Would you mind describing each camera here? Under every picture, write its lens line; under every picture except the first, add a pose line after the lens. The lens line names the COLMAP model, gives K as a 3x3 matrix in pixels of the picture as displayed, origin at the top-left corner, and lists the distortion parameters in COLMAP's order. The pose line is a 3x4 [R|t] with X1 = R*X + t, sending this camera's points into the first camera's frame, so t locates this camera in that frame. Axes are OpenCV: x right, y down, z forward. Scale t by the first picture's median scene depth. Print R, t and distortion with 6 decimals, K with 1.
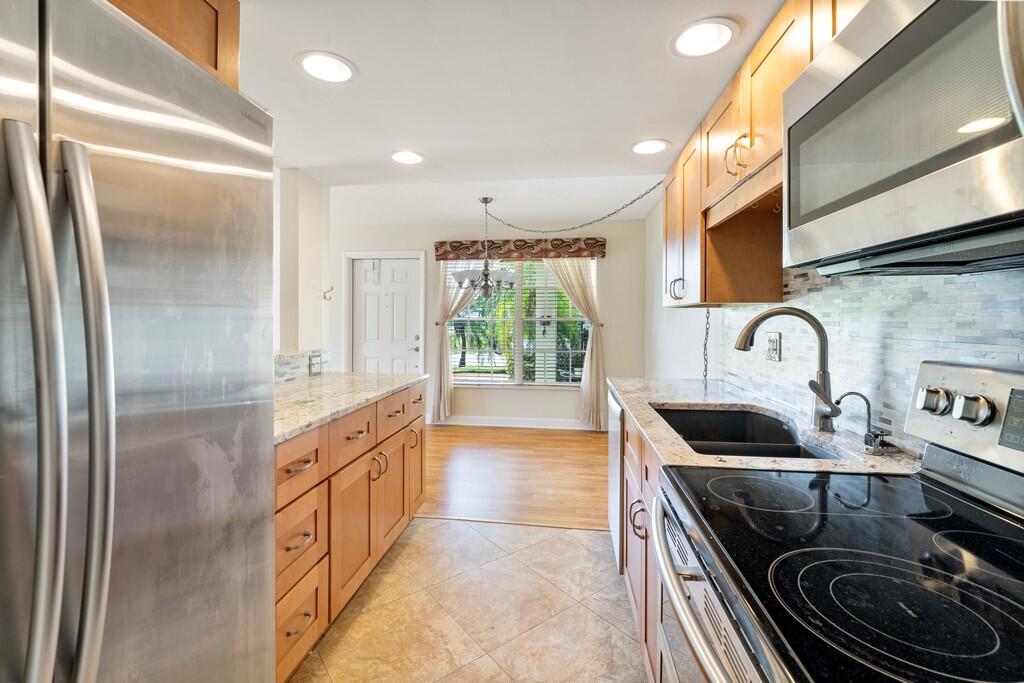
lens RADIAL K [[444.4, 0, 510.4], [0, 444.4, 323.3], [0, 0, 1]] dist [-0.000583, 0.000066]
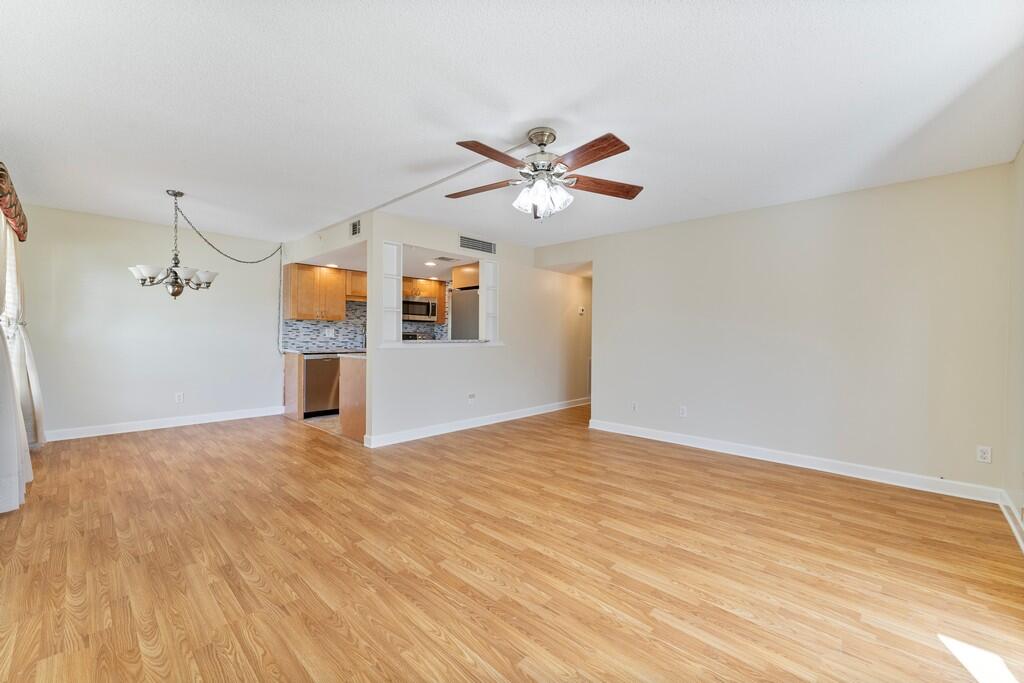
lens RADIAL K [[419.2, 0, 512.0], [0, 419.2, 341.5], [0, 0, 1]] dist [-0.002503, -0.000059]
pose [[-0.802753, -0.023927, 0.595832, -0.979744], [-0.010647, 0.999610, 0.025797, 0.006957], [-0.596217, 0.014365, -0.802695, 1.078414]]
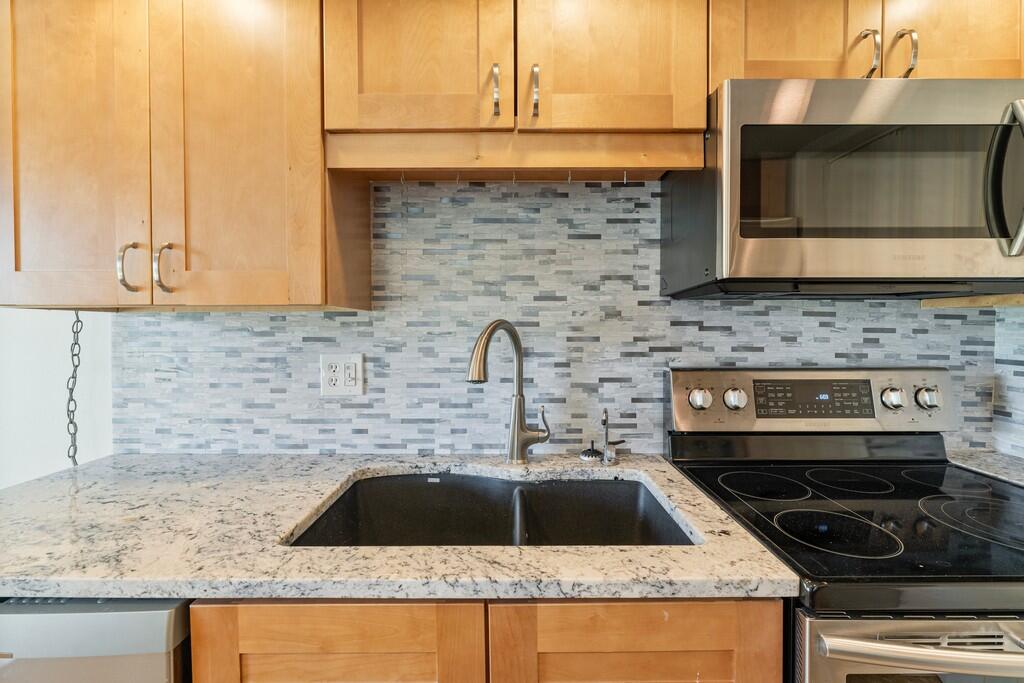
lens RADIAL K [[441.3, 0, 513.7], [0, 441.3, 336.9], [0, 0, 1]] dist [-0.003895, 0.000030]
pose [[-0.125864, -0.019614, 0.991854, -0.041323], [0.012092, 0.999700, 0.021303, -0.006520], [-0.991974, 0.014675, -0.125589, 0.315409]]
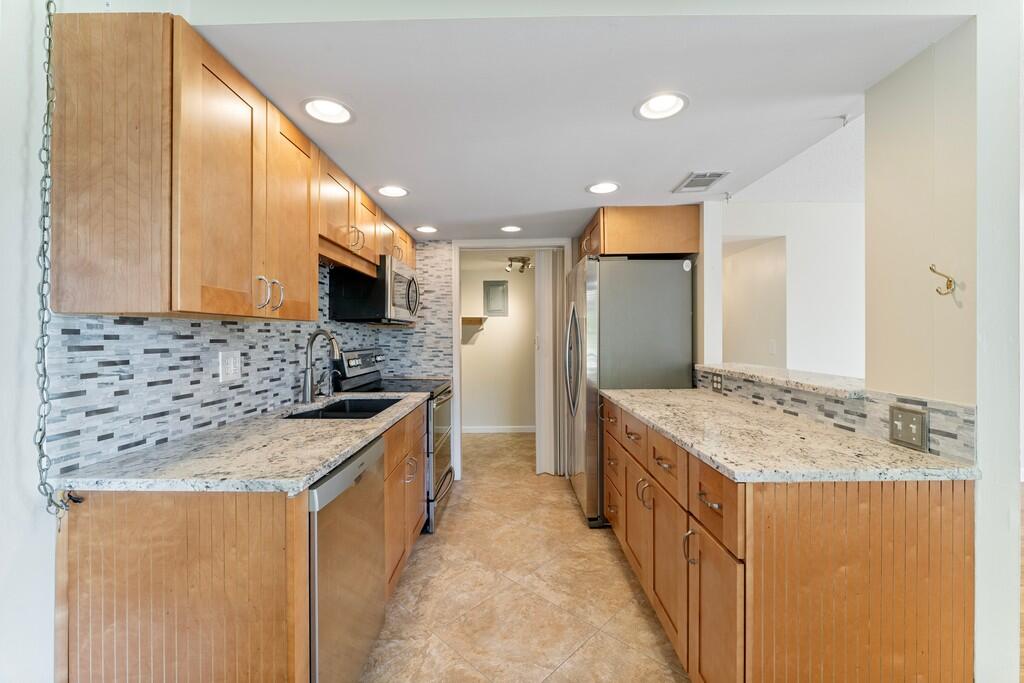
lens RADIAL K [[417.8, 0, 513.3], [0, 417.8, 334.7], [0, 0, 1]] dist [-0.000268, 0.000055]
pose [[-0.991541, 0.000299, -0.129795, 0.039728], [-0.000697, 0.999971, 0.007632, -0.008721], [0.129794, 0.007658, -0.991511, 0.754455]]
